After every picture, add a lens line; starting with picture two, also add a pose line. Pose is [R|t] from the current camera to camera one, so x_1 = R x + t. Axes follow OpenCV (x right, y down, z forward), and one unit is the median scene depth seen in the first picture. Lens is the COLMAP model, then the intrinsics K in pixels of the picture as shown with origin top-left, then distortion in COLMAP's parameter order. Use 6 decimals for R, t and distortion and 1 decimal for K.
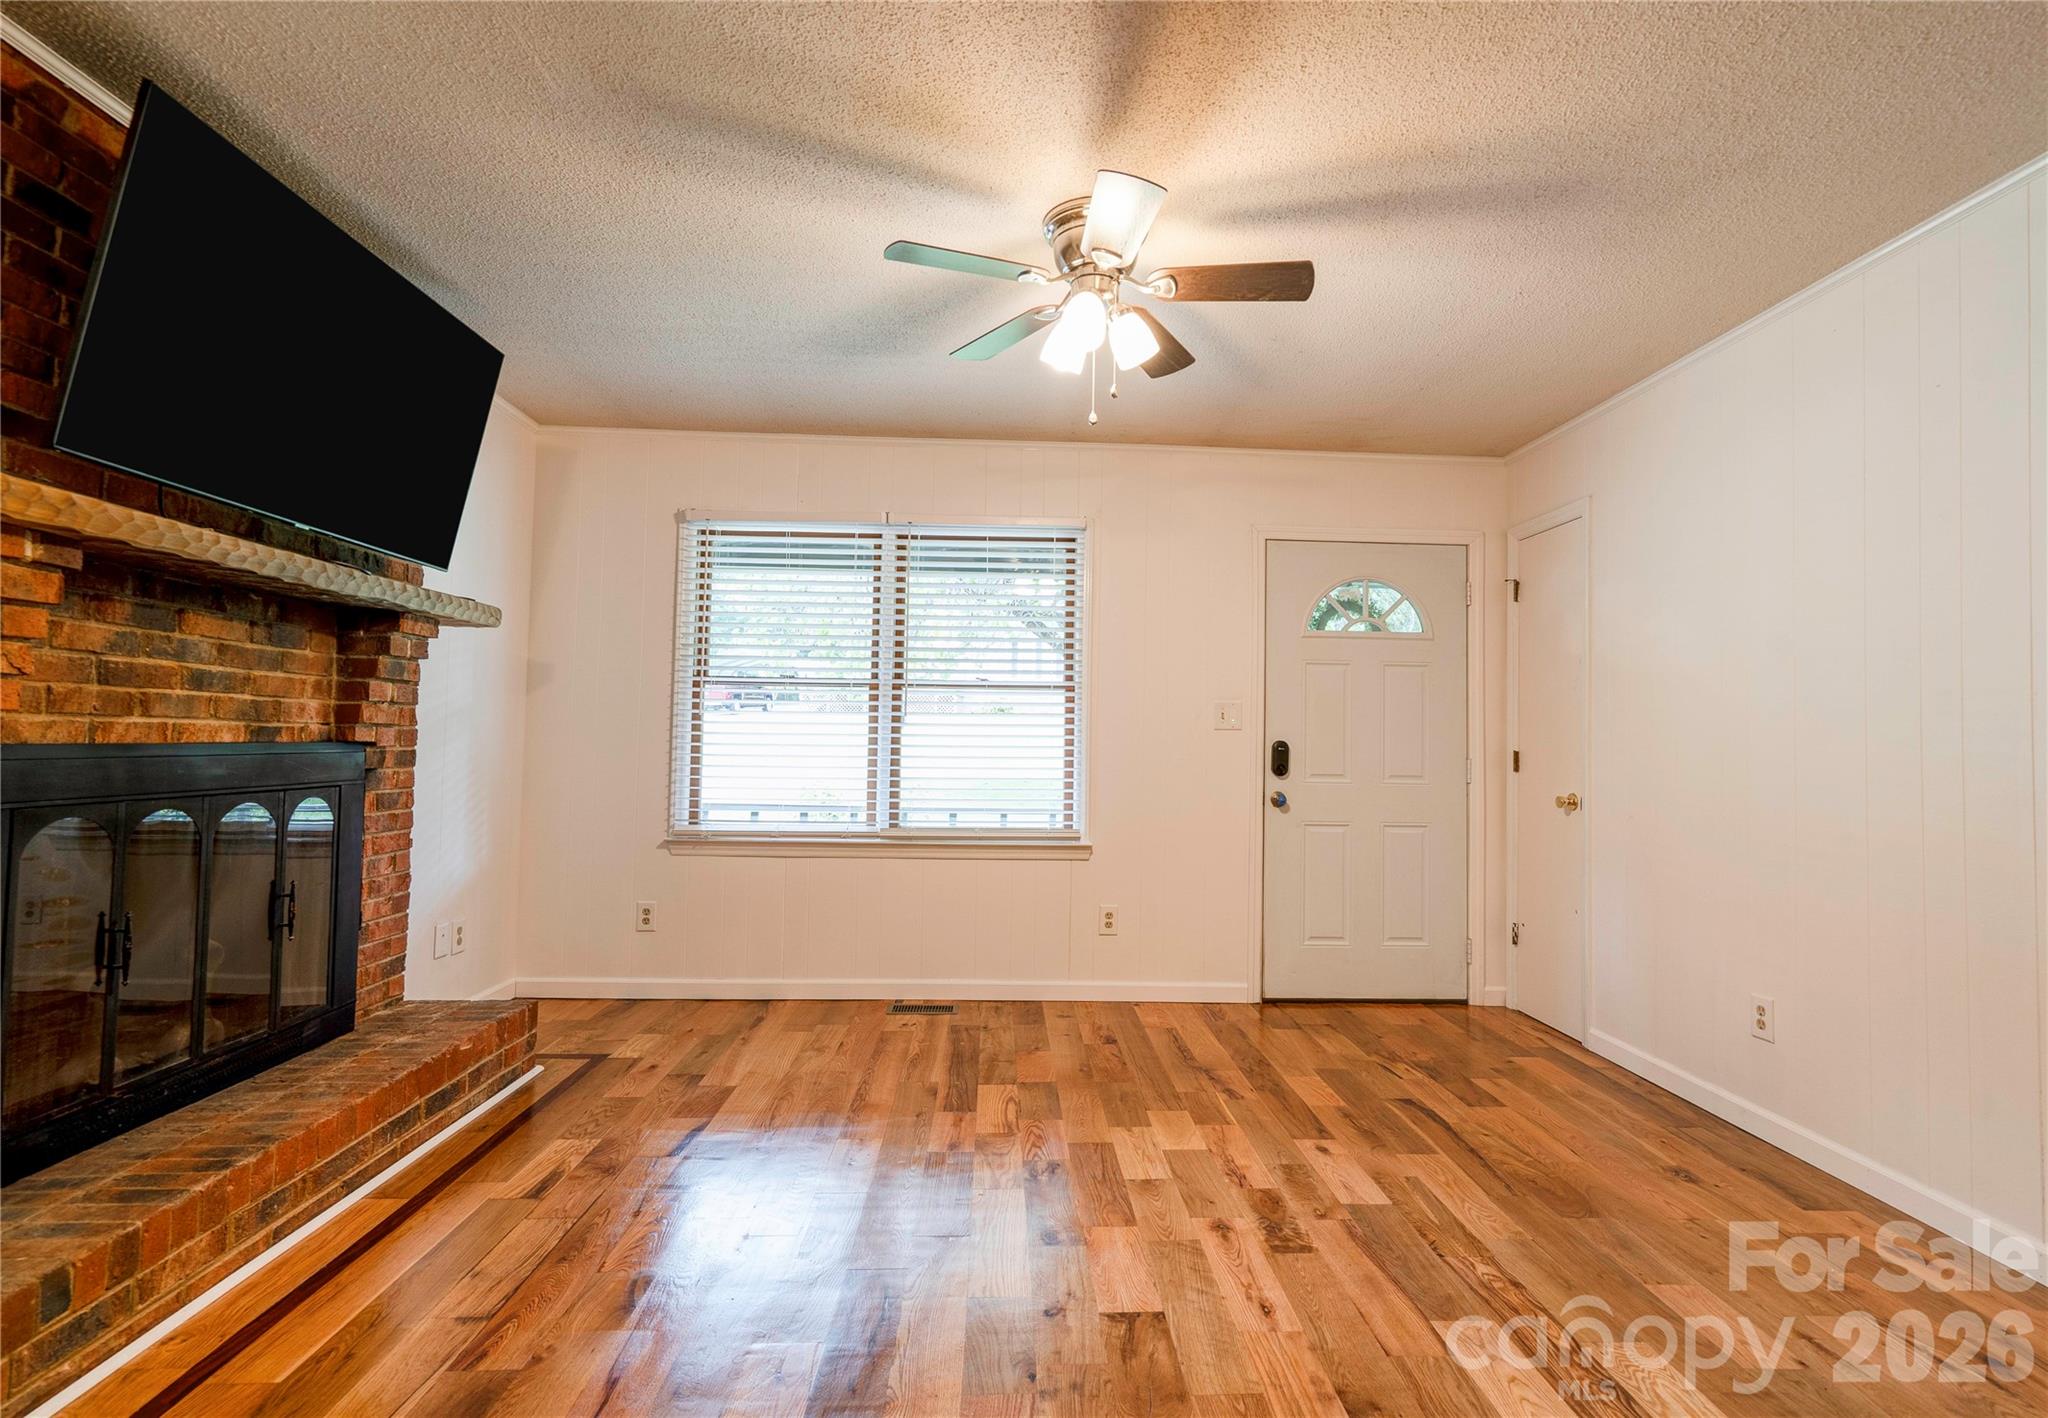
lens RADIAL K [[975.0, 0, 1049.0], [0, 975.0, 704.9], [0, 0, 1]] dist [0.006253, 0.004588]
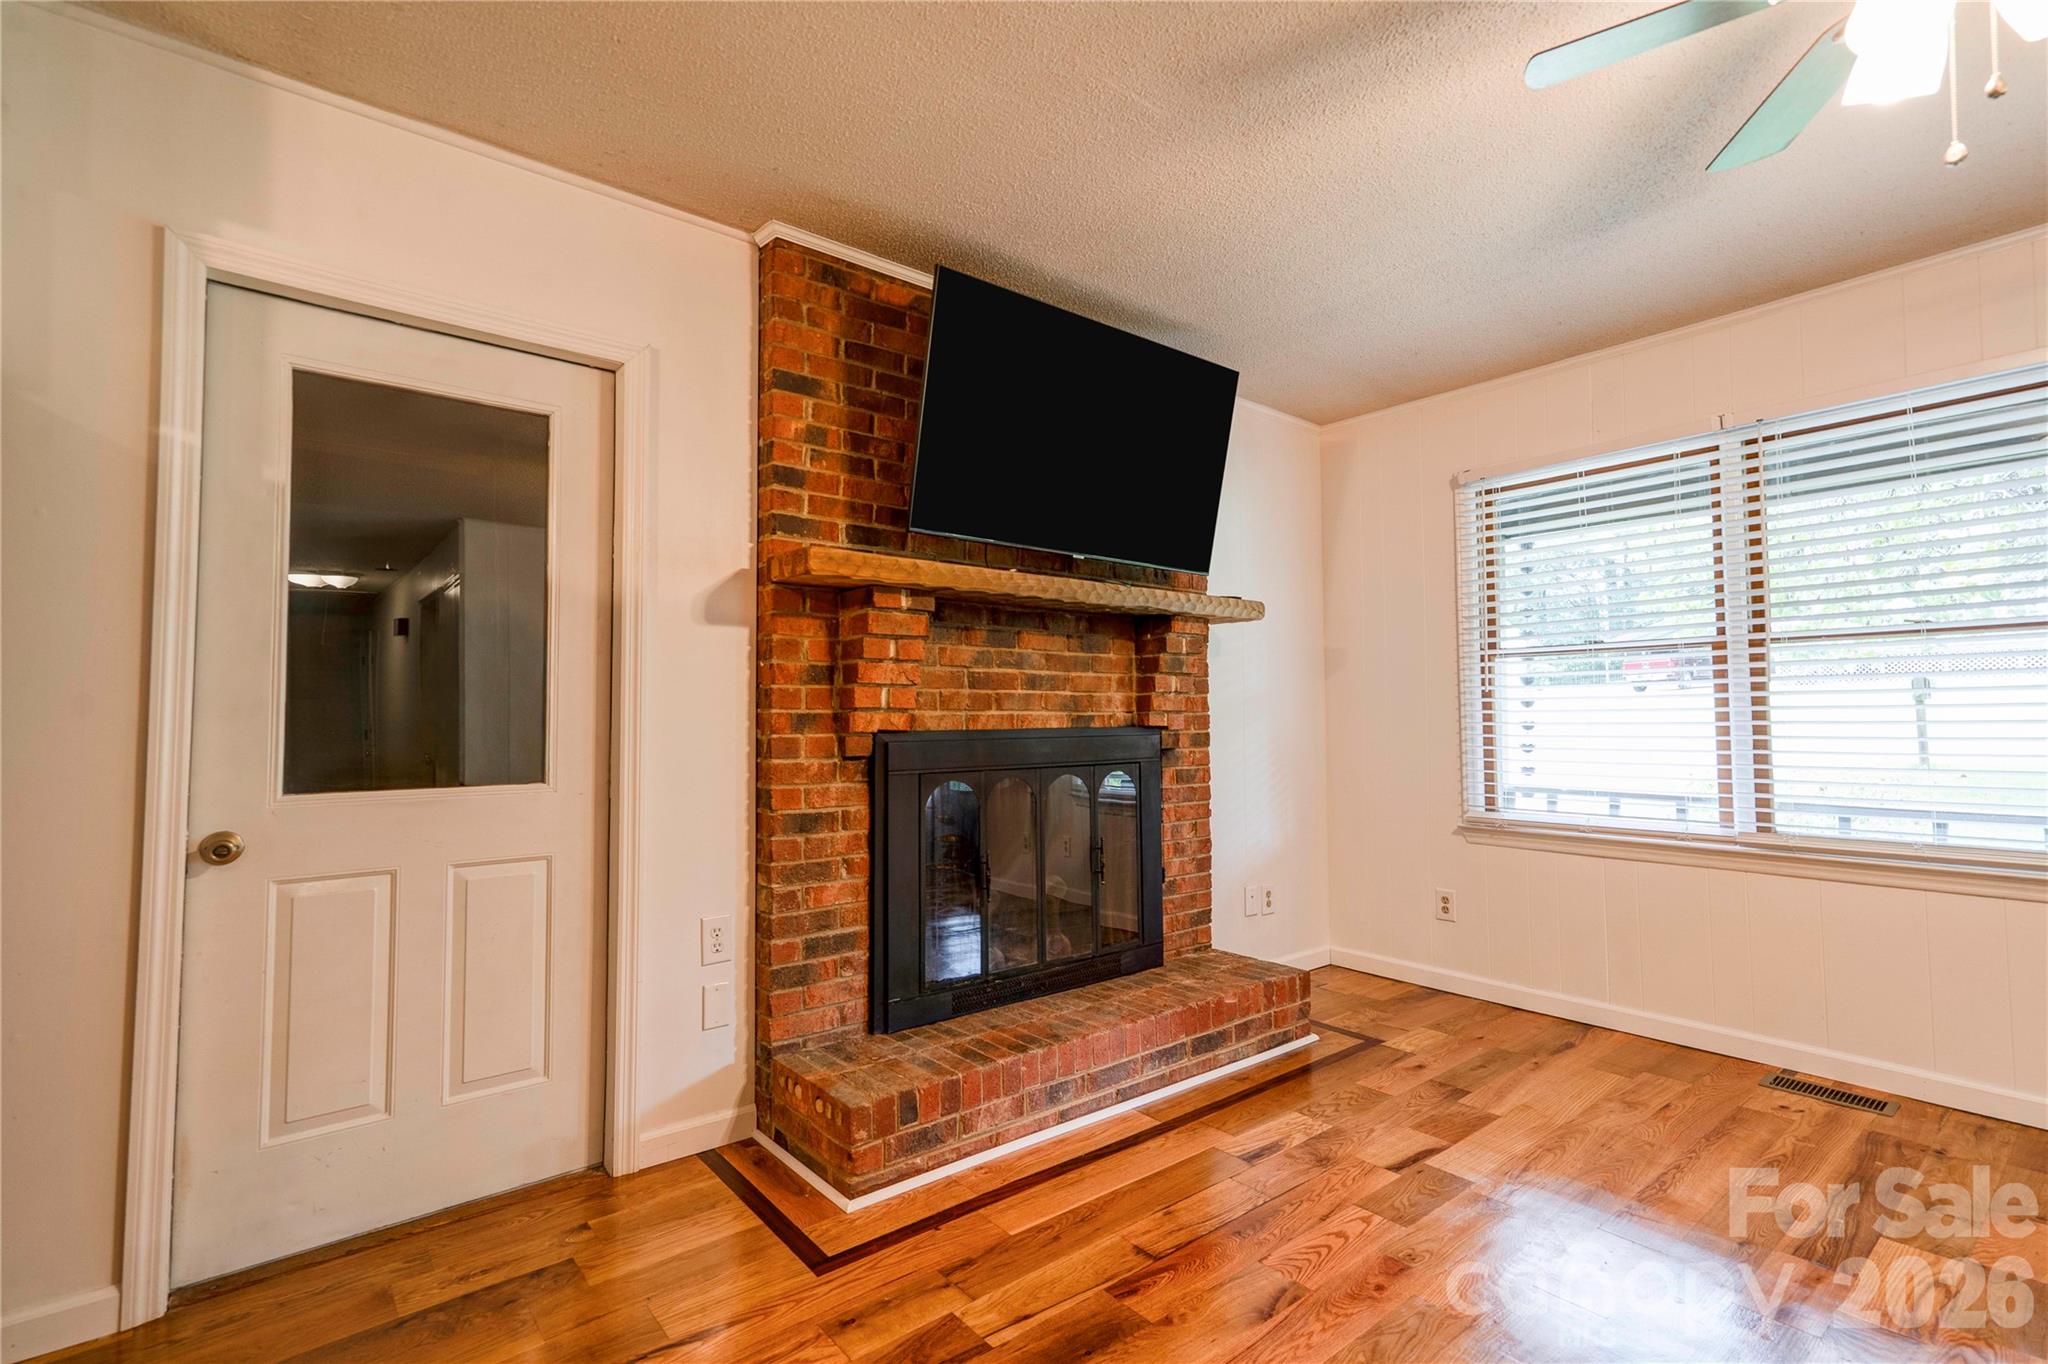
lens RADIAL K [[937.9, 0, 1011.7], [0, 937.9, 677.4], [0, 0, 1]] dist [-0.003076, 0.008896]
pose [[0.586761, -0.055324, -0.807868, 0.126617], [0.046342, 0.998322, -0.034708, 0.009417], [0.808433, -0.017073, 0.588340, 0.171248]]
